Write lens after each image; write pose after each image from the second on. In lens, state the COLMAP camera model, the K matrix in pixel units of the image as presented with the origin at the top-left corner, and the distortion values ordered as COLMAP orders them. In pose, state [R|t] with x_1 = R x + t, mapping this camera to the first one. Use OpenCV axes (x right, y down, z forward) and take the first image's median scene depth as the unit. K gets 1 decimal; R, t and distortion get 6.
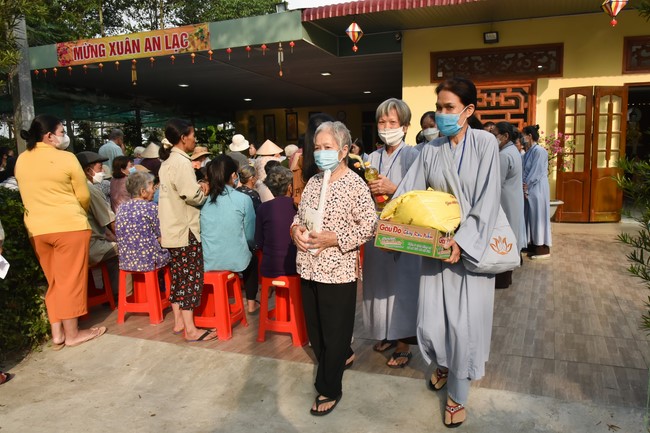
lens RADIAL K [[496.5, 0, 365.1], [0, 496.5, 235.1], [0, 0, 1]] dist [-0.044168, 0.010882]
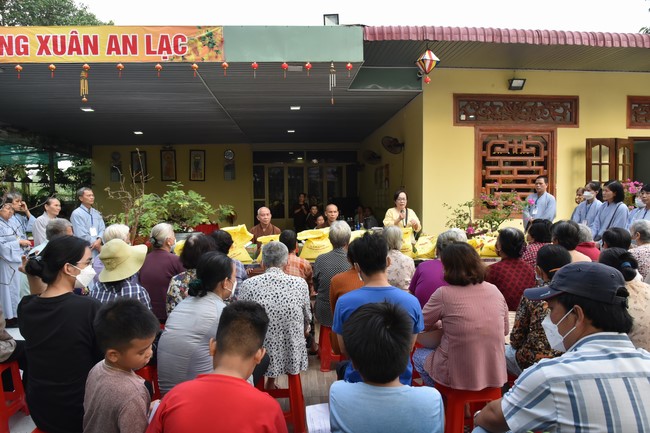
lens RADIAL K [[438.6, 0, 315.1], [0, 438.6, 224.8], [0, 0, 1]] dist [-0.045336, 0.005619]
pose [[0.917040, -0.028686, 0.397763, -0.468465], [0.061268, 0.995703, -0.069445, -0.084181], [-0.394061, 0.088054, 0.914856, 0.386210]]
